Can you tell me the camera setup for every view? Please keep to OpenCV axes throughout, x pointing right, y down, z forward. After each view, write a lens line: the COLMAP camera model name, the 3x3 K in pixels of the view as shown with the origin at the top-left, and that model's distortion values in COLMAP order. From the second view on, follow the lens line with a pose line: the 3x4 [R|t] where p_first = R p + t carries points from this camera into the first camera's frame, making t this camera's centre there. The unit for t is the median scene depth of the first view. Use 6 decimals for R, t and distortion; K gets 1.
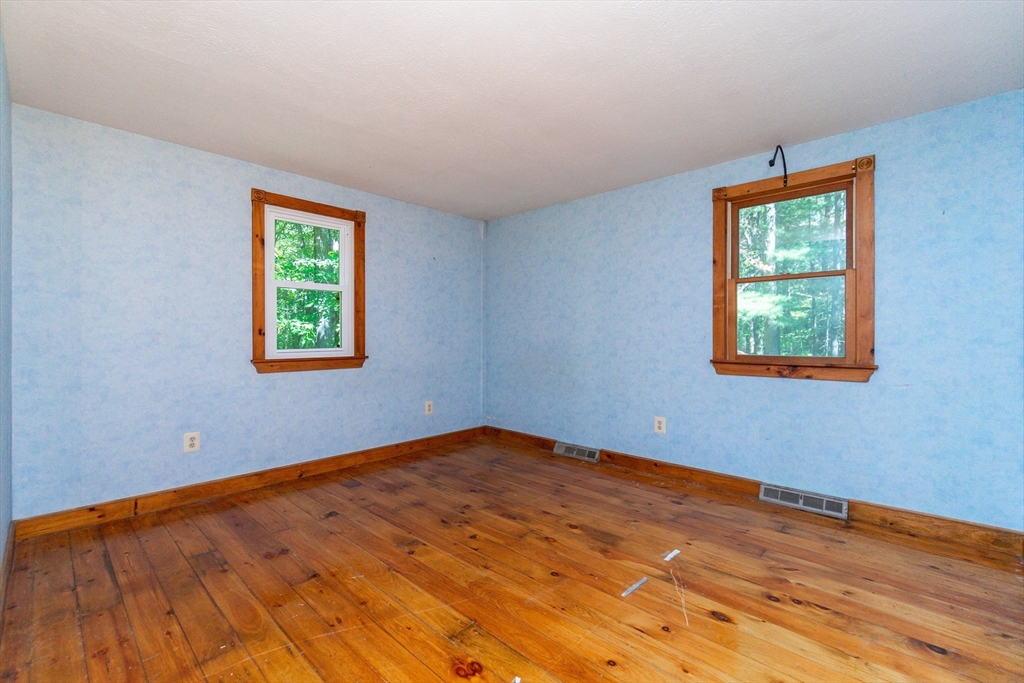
lens RADIAL K [[444.6, 0, 506.6], [0, 444.6, 331.8], [0, 0, 1]] dist [-0.010758, -0.000114]
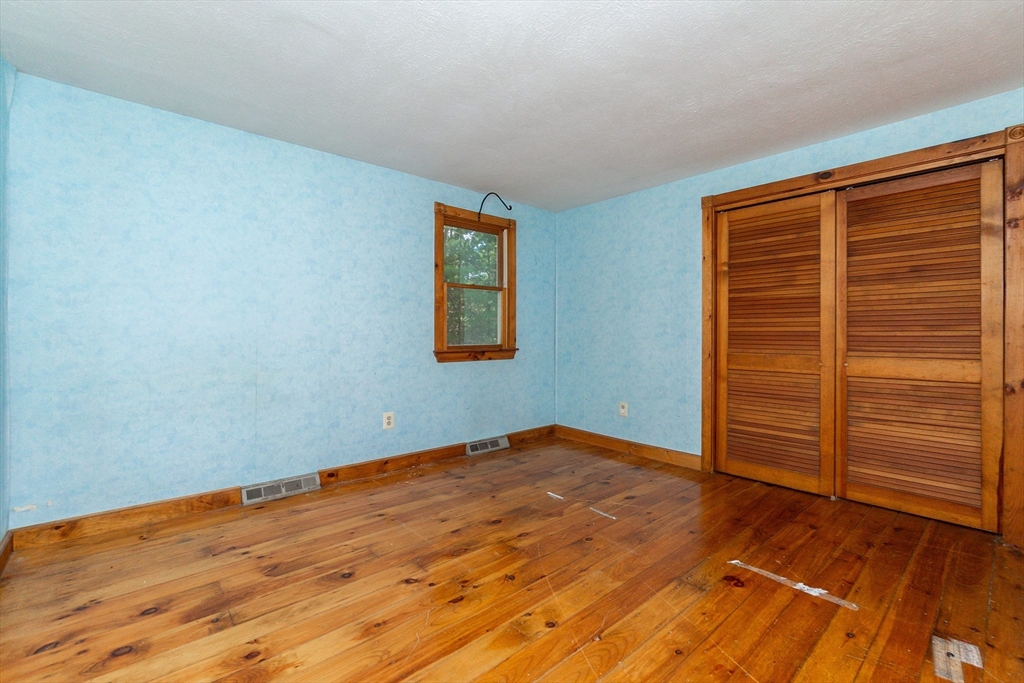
lens RADIAL K [[444.6, 0, 506.6], [0, 444.6, 331.8], [0, 0, 1]] dist [-0.010758, -0.000114]
pose [[0.093618, 0.002791, 0.995604, -0.731119], [-0.008423, 0.999963, -0.002011, 0.016232], [-0.995573, -0.008198, 0.093638, 0.780670]]
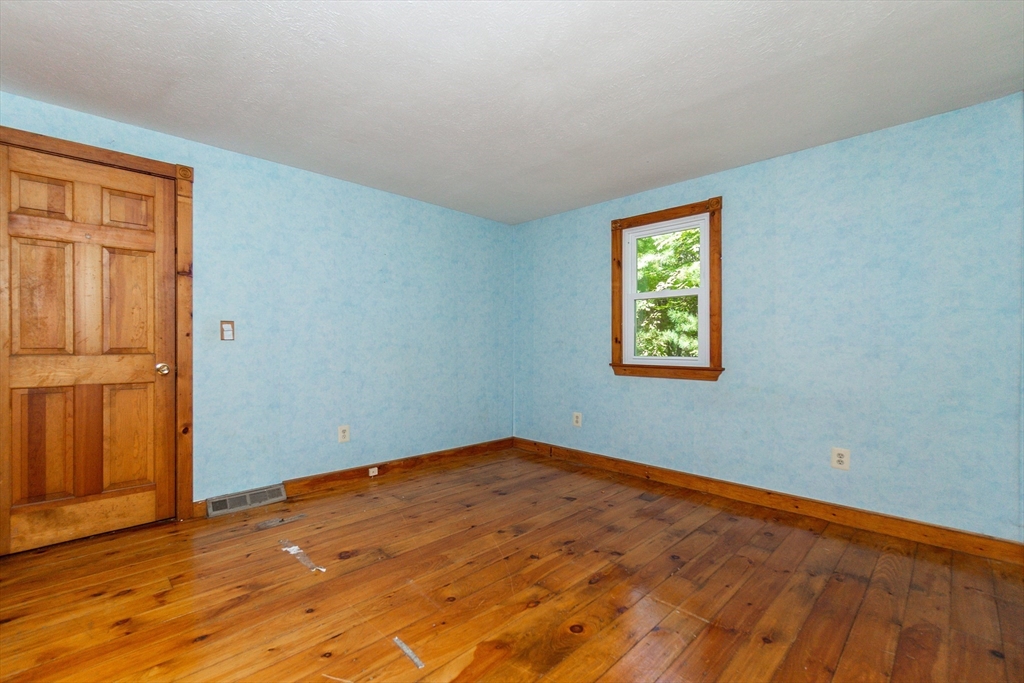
lens RADIAL K [[444.2, 0, 473.3], [0, 444.2, 343.2], [0, 0, 1]] dist [-0.009626, 0.000030]
pose [[-0.071796, -0.003554, -0.997413, 0.722730], [0.003008, 0.999988, -0.003780, 0.013066], [0.997415, -0.003272, -0.071785, 0.785403]]
